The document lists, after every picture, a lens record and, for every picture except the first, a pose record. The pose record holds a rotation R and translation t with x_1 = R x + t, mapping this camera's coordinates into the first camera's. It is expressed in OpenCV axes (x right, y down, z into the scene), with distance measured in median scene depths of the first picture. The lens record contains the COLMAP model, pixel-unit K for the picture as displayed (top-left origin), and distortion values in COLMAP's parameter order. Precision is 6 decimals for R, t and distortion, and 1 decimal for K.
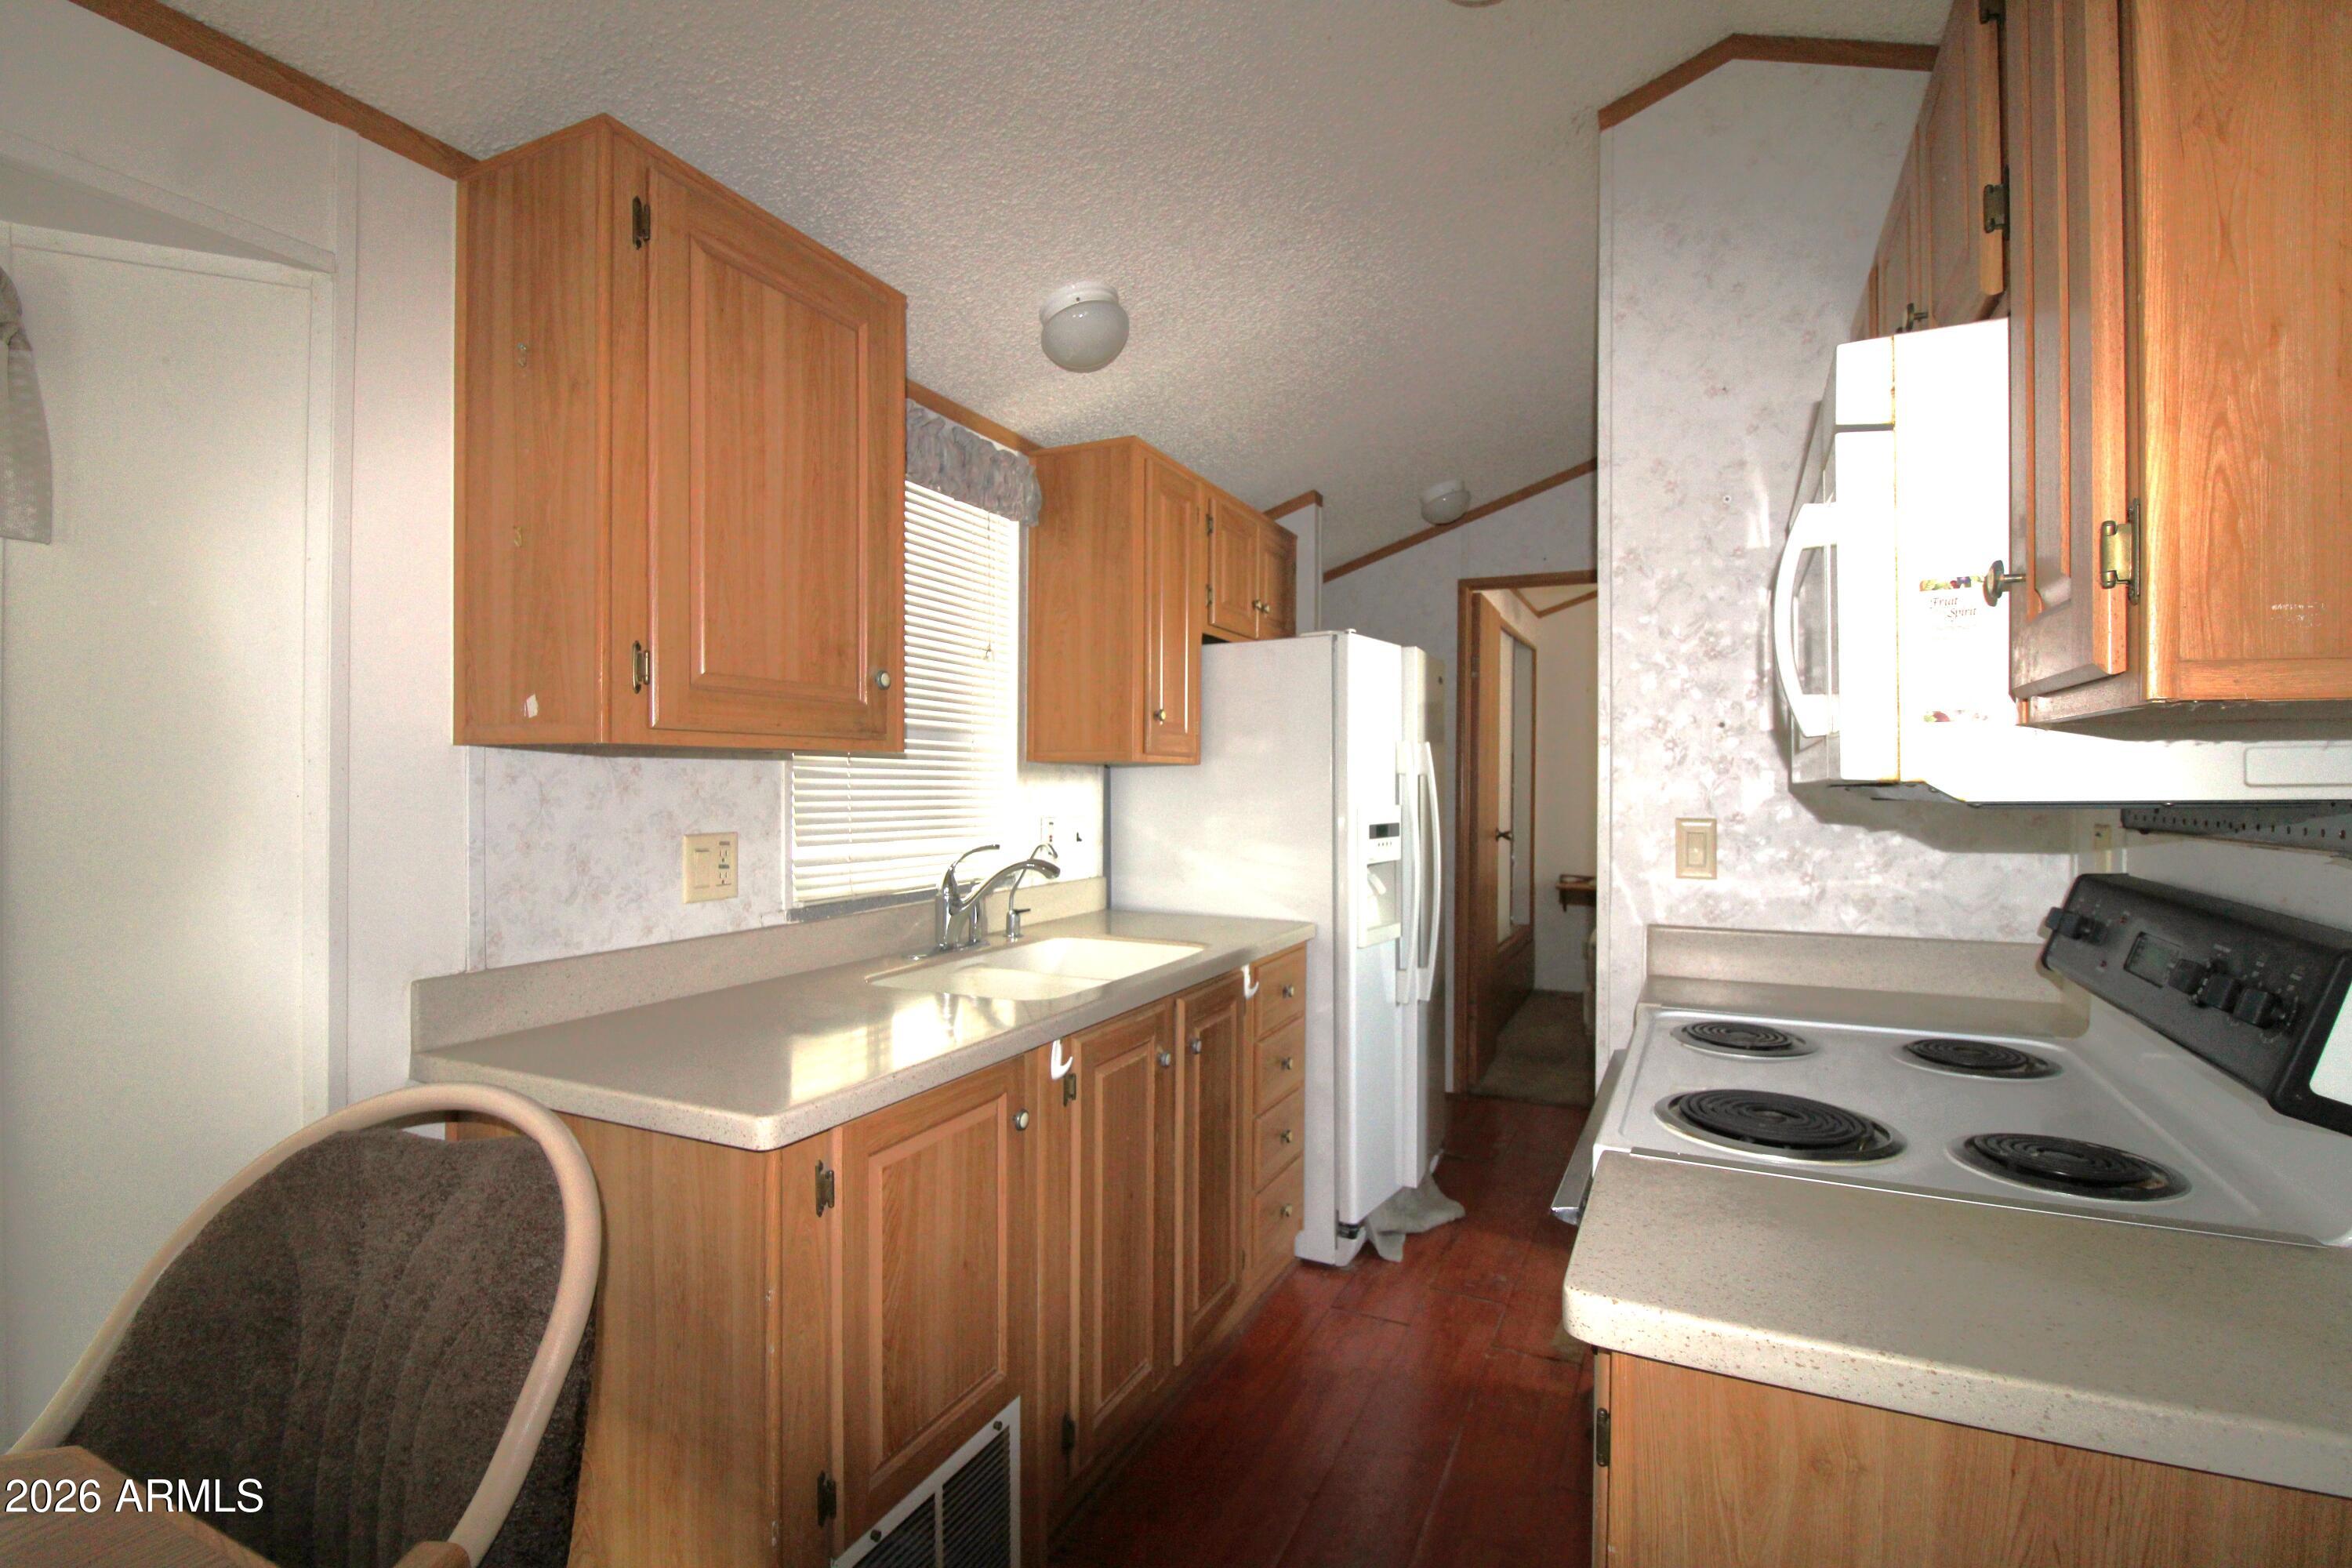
lens RADIAL K [[1091.8, 0, 1184.8], [0, 1091.8, 790.7], [0, 0, 1]] dist [-0.005350, -0.009712]
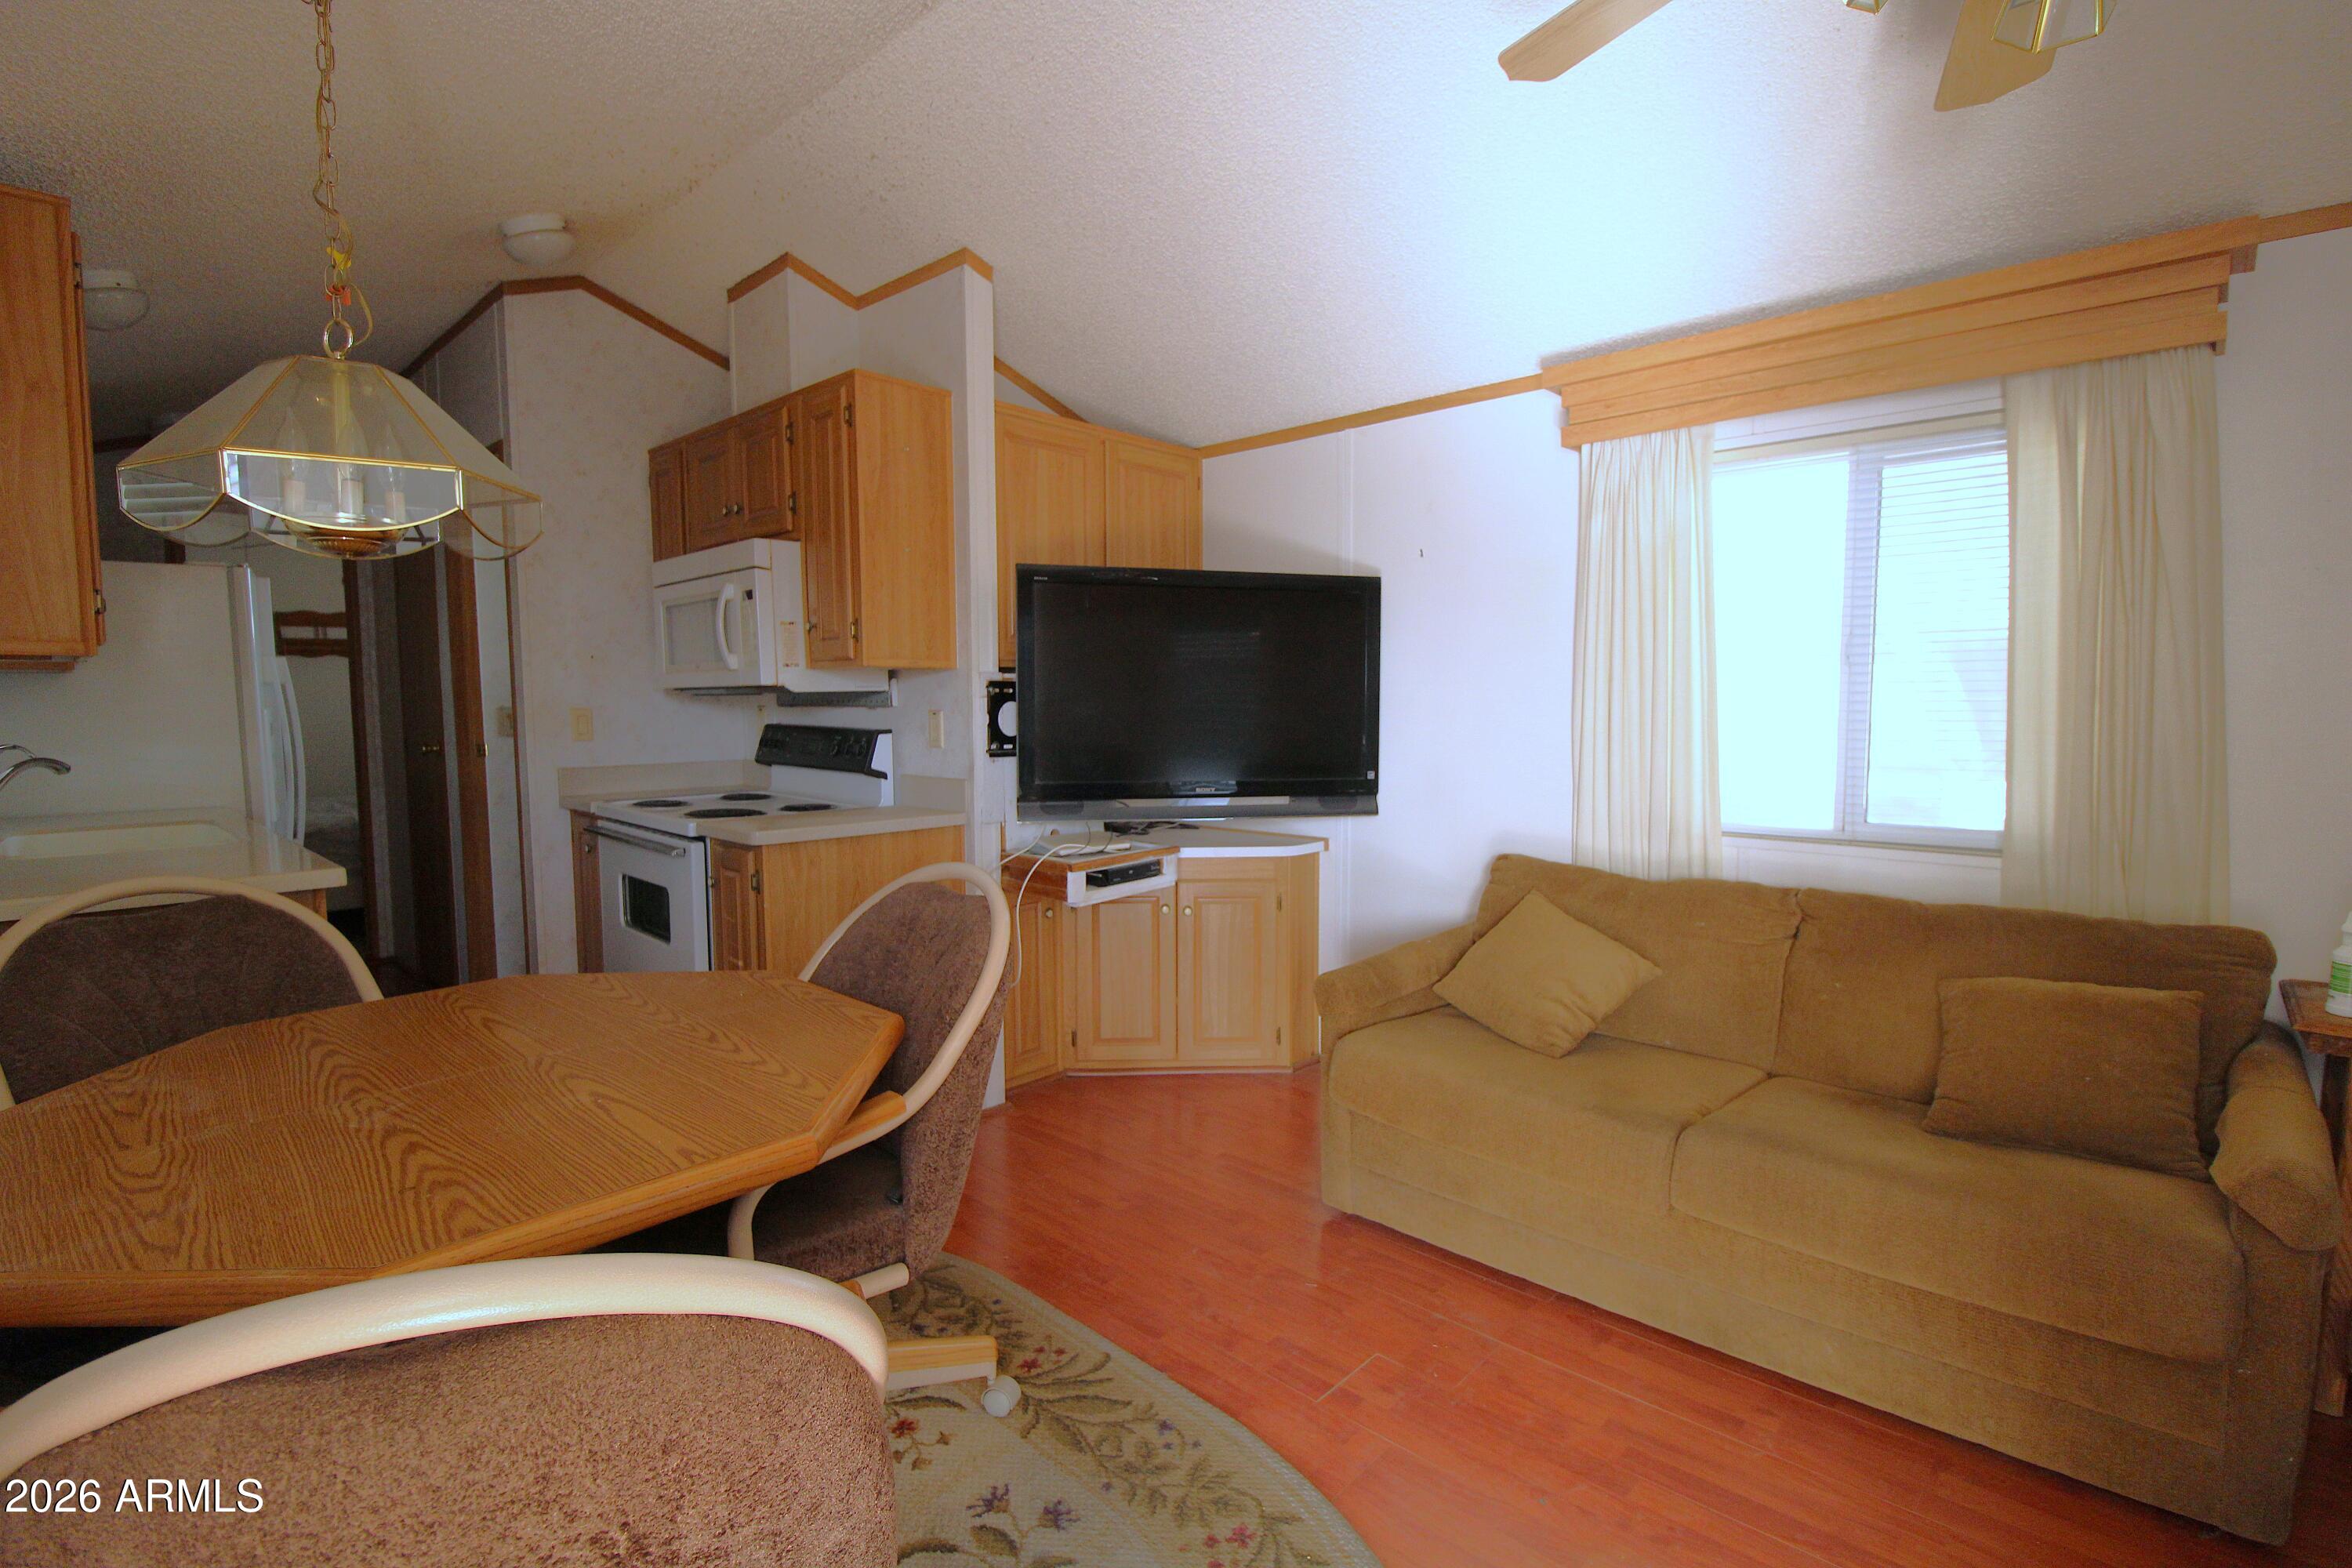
lens RADIAL K [[1091.8, 0, 1180.8], [0, 1091.8, 779.9], [0, 0, 1]] dist [-0.005350, -0.009712]
pose [[0.300478, -0.077298, 0.950651, -0.893747], [0.011429, 0.996931, 0.077449, 0.013314], [-0.953720, -0.012406, 0.300439, -0.463030]]
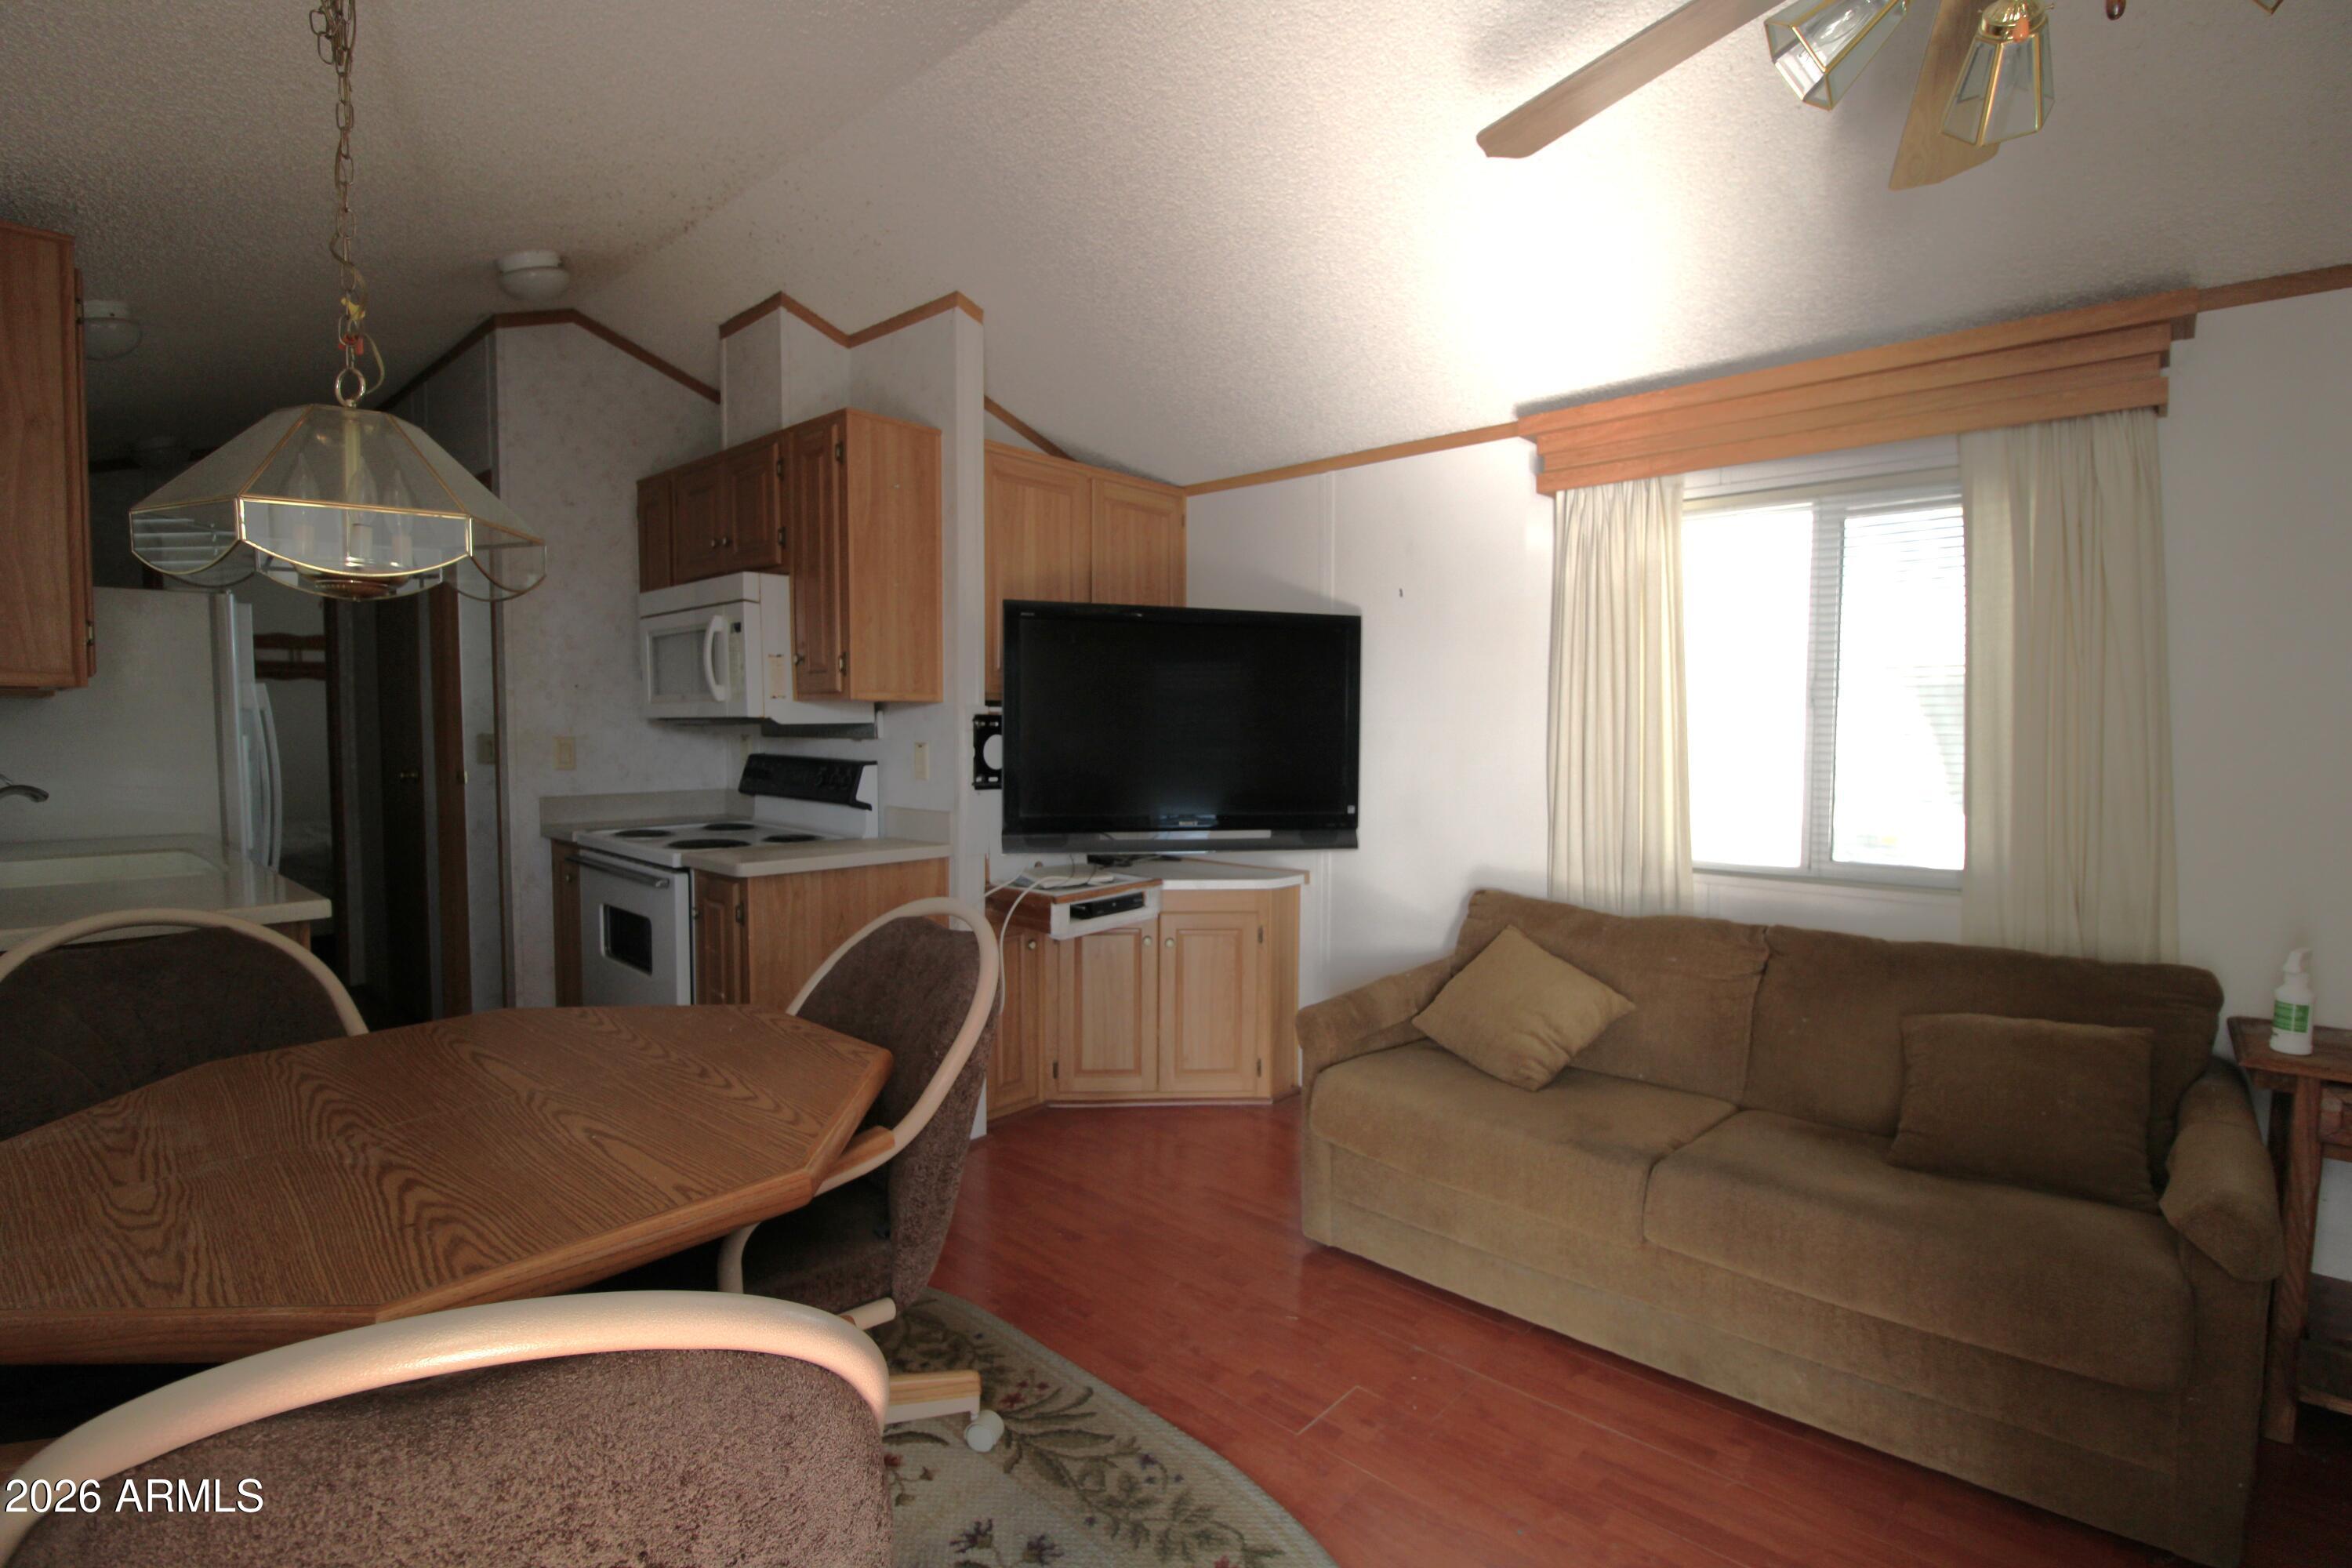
lens RADIAL K [[1091.8, 0, 1184.4], [0, 1091.8, 779.0], [0, 0, 1]] dist [-0.005350, -0.009712]
pose [[0.279511, -0.051111, 0.958781, -0.913200], [0.003107, 0.998625, 0.052329, 0.002321], [-0.960137, -0.011647, 0.279286, -0.463114]]
